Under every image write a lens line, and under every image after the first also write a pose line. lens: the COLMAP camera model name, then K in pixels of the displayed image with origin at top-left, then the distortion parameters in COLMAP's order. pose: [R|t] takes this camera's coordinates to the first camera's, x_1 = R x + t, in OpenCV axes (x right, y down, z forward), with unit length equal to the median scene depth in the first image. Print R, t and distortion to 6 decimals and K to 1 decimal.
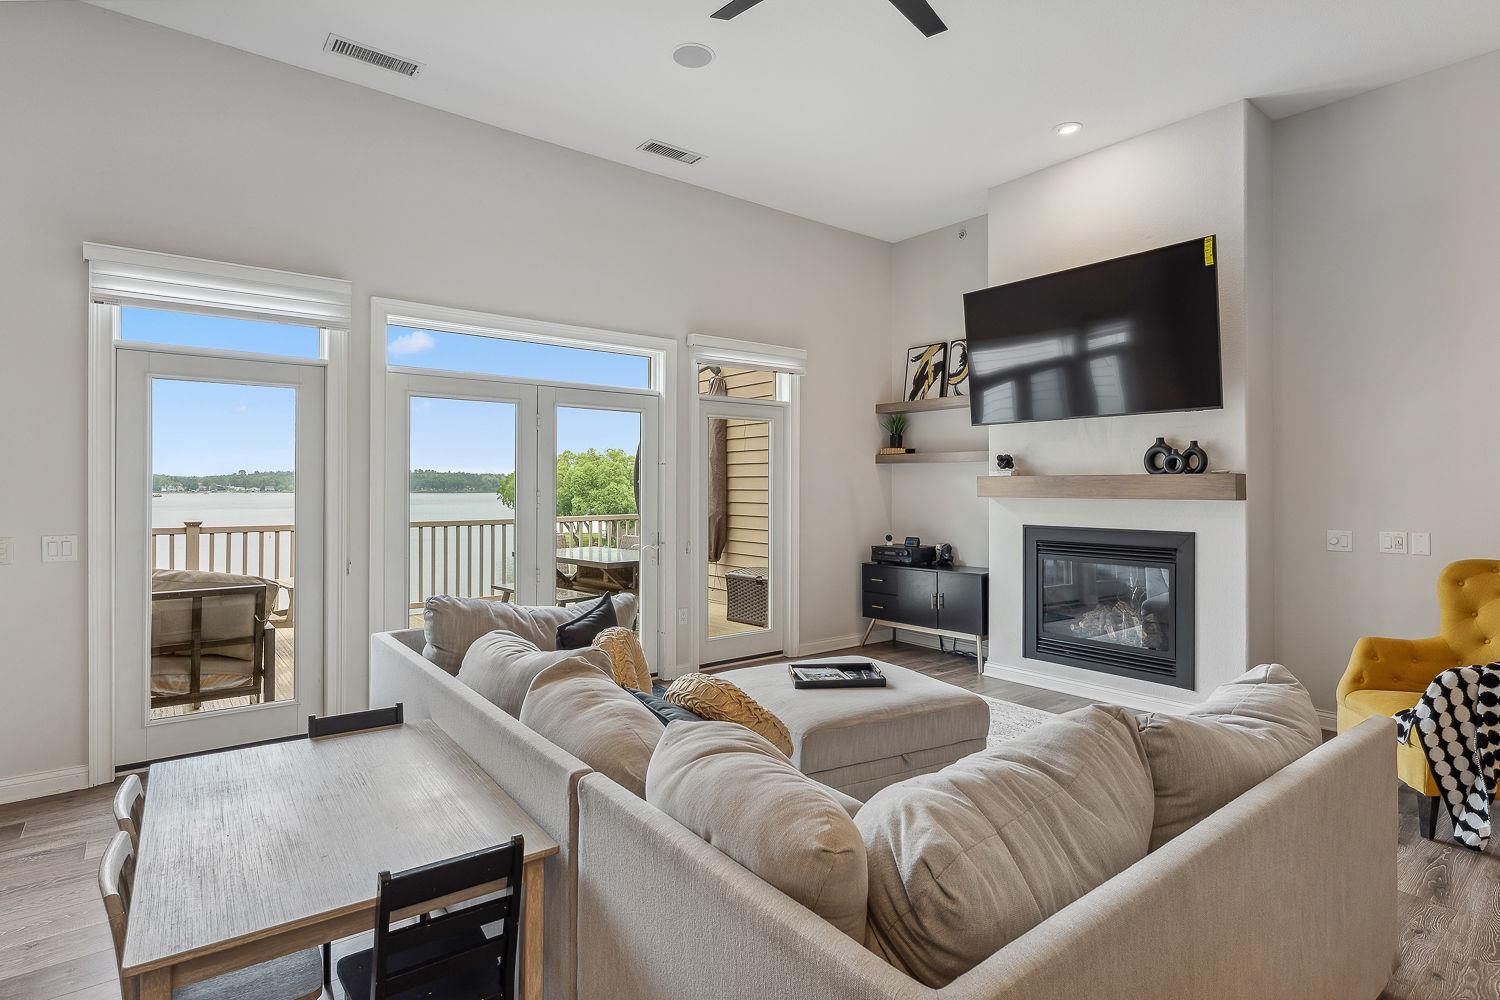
lens RADIAL K [[767.6, 0, 759.7], [0, 767.6, 488.6], [0, 0, 1]] dist [-0.002312, -0.000918]
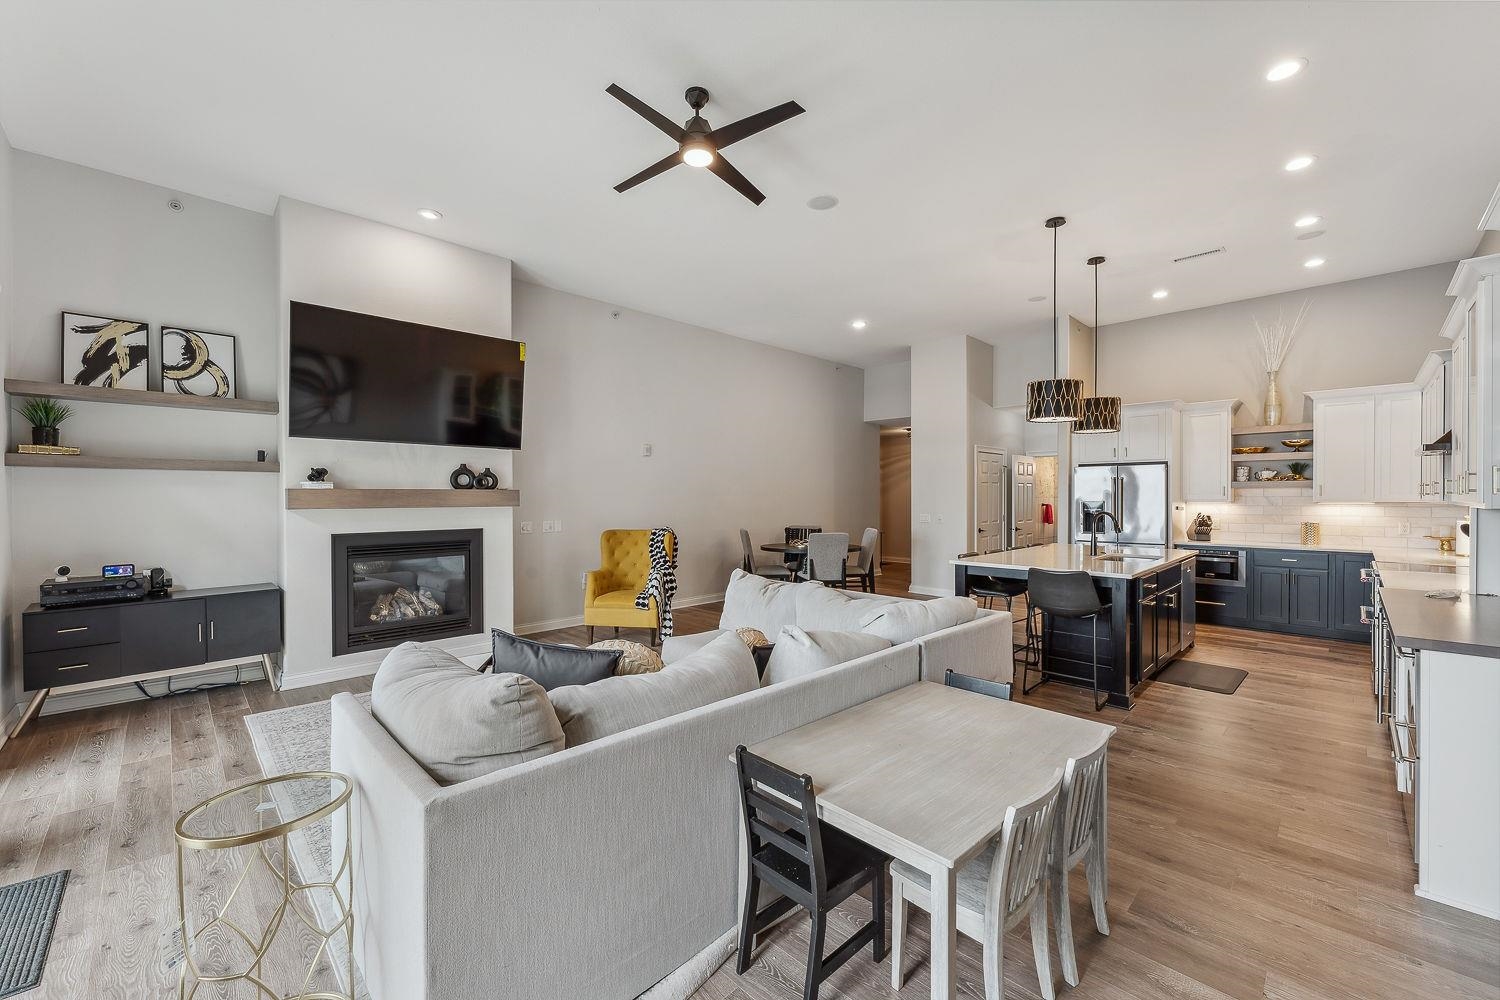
lens RADIAL K [[598.8, 0, 745.5], [0, 598.8, 501.1], [0, 0, 1]] dist [-0.000832, 0.000492]
pose [[-0.104795, -0.009247, 0.994451, -0.580588], [0.004132, 0.999944, 0.009733, -0.005111], [-0.994485, 0.005129, -0.104751, 0.534416]]
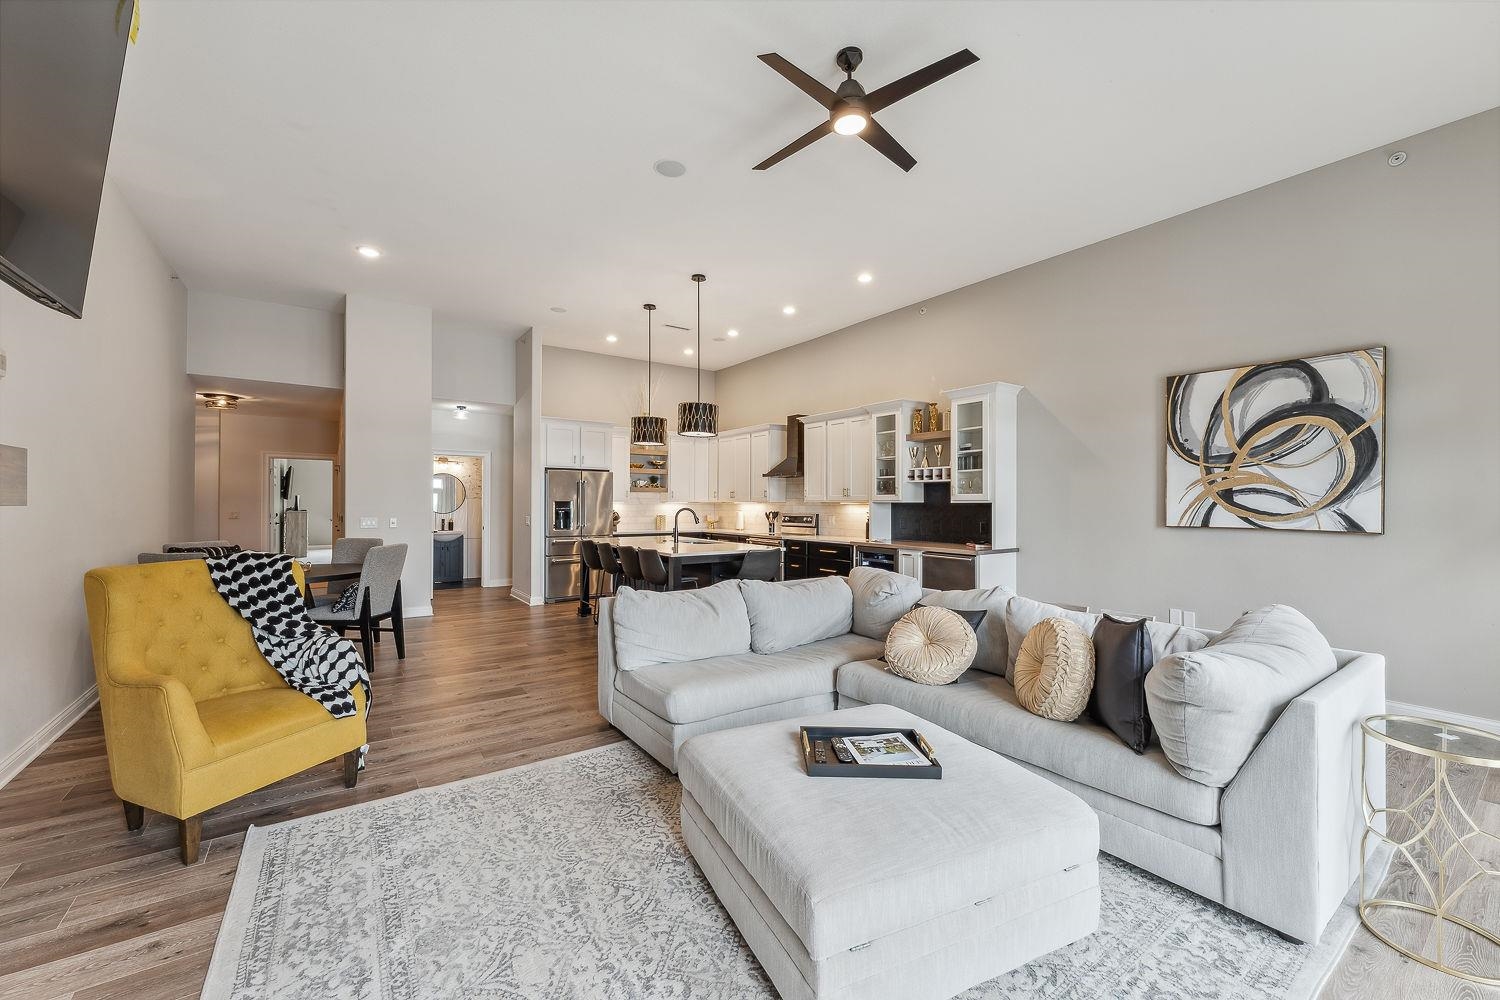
lens RADIAL K [[598.8, 0, 745.8], [0, 598.8, 503.2], [0, 0, 1]] dist [-0.000832, 0.000492]
pose [[-0.998368, -0.005898, 0.056795, 0.126929], [-0.005618, 0.999971, 0.005082, 0.006165], [-0.056823, 0.004755, -0.998373, 1.111741]]
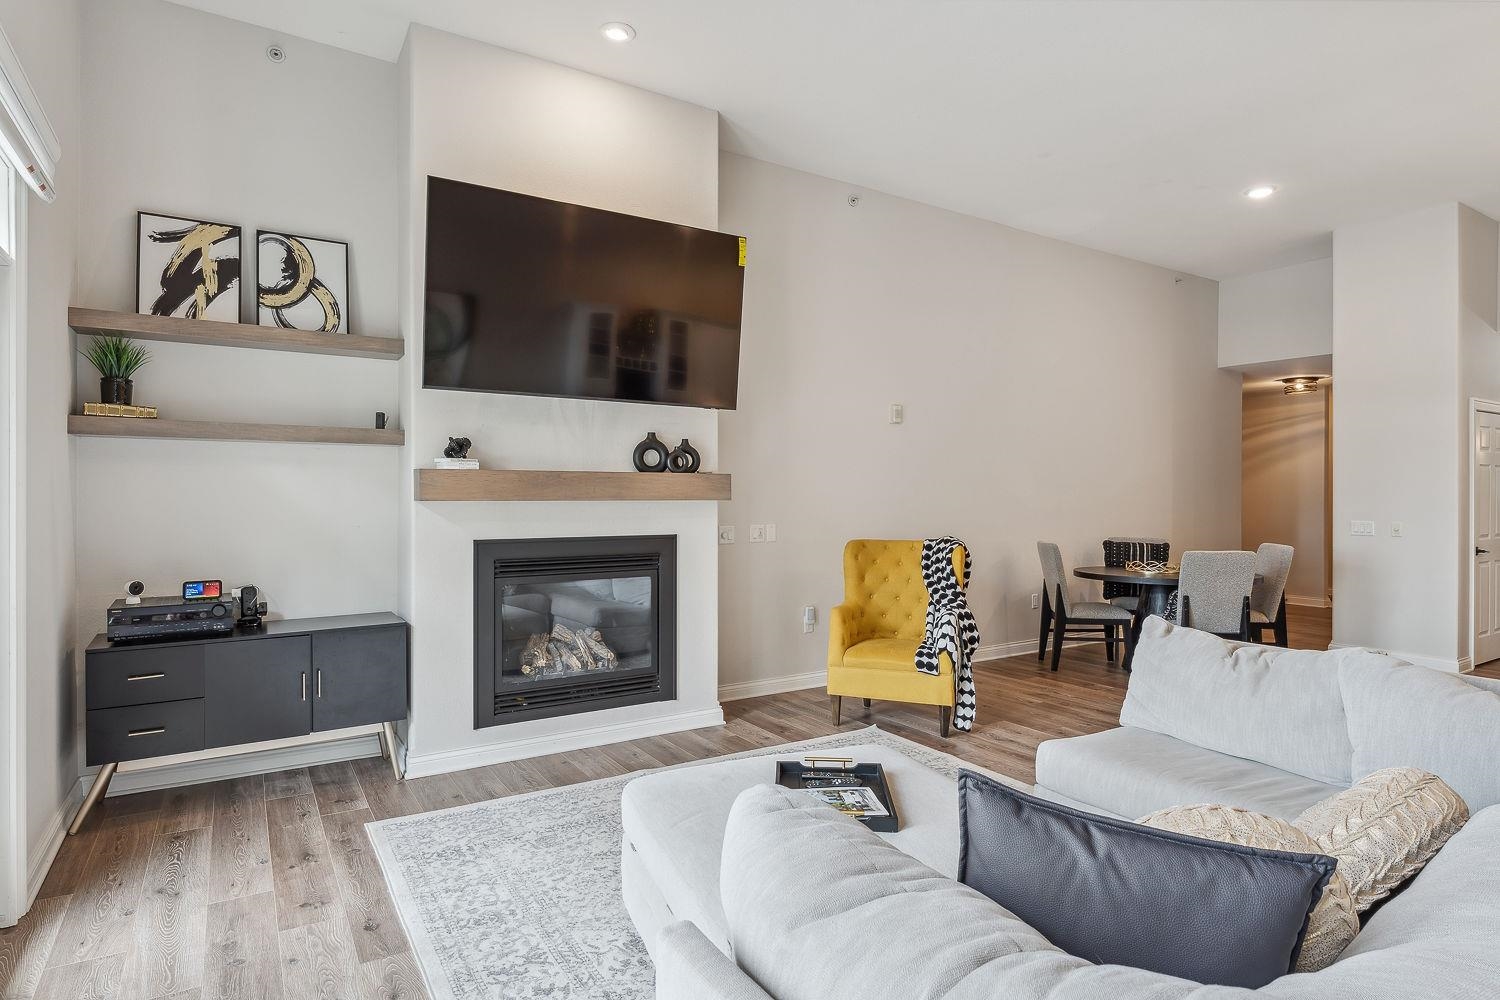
lens RADIAL K [[816.8, 0, 738.8], [0, 816.8, 497.9], [0, 0, 1]] dist [-0.006015, 0.000930]
pose [[0.112182, -0.003325, 0.993682, -0.385816], [0.001161, 0.999994, 0.003215, 0.007192], [-0.993687, 0.000793, 0.112186, 0.710145]]
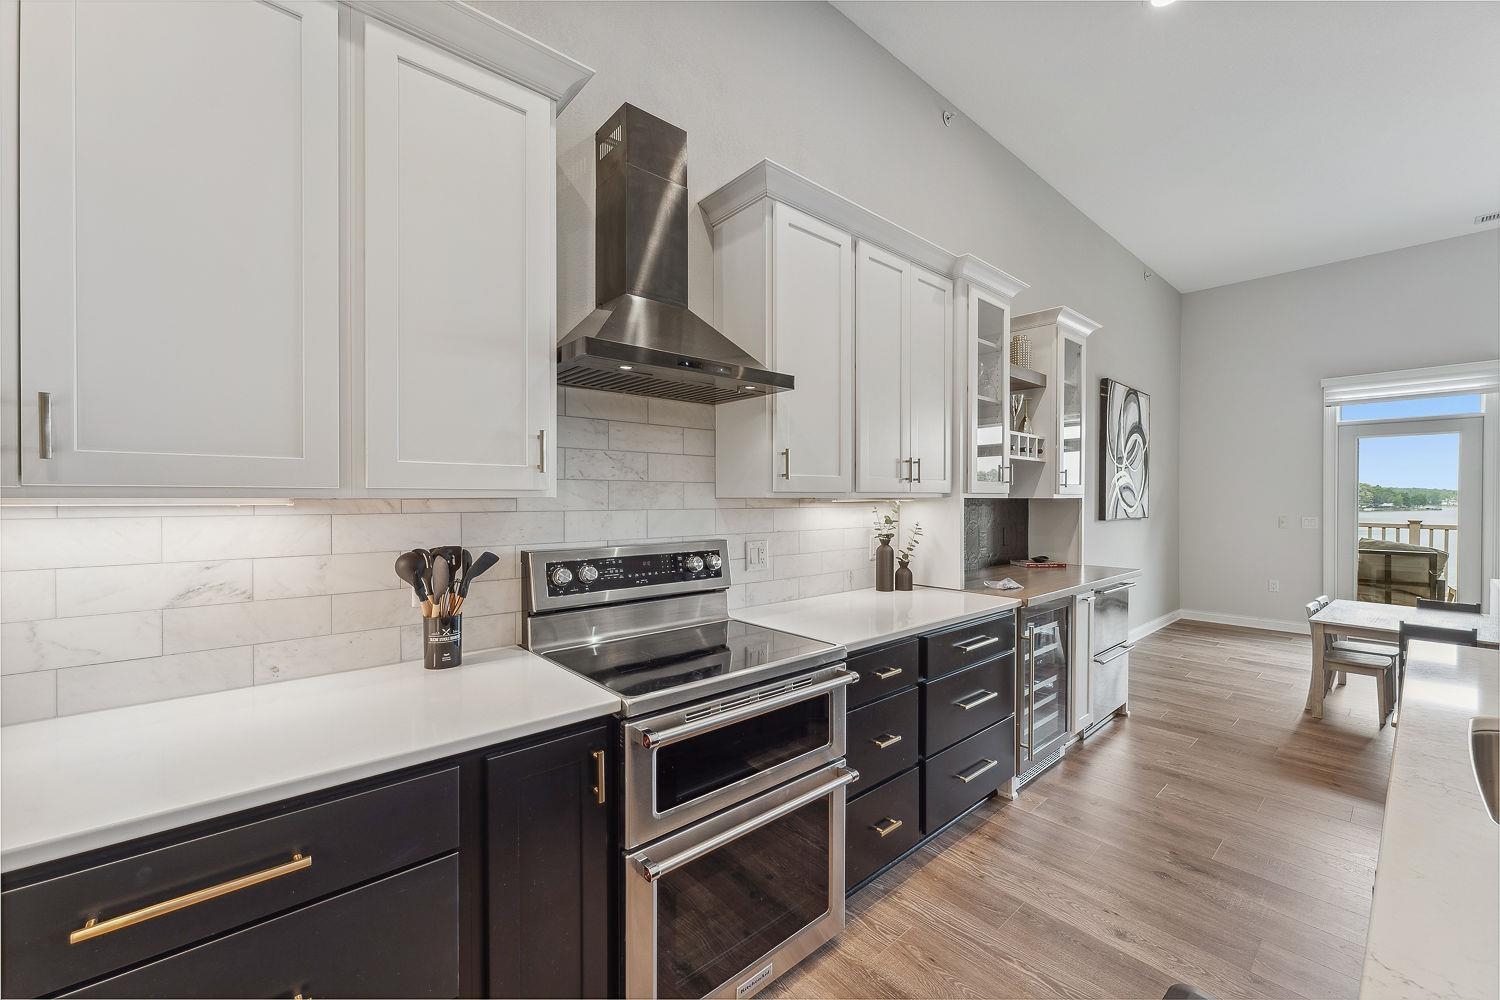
lens RADIAL K [[598.8, 0, 761.7], [0, 598.8, 496.2], [0, 0, 1]] dist [-0.000832, 0.000492]
pose [[0.062074, -0.005678, -0.998055, 0.460964], [-0.003107, 0.999978, -0.005882, 0.012089], [0.998067, 0.003466, 0.062055, -0.444765]]
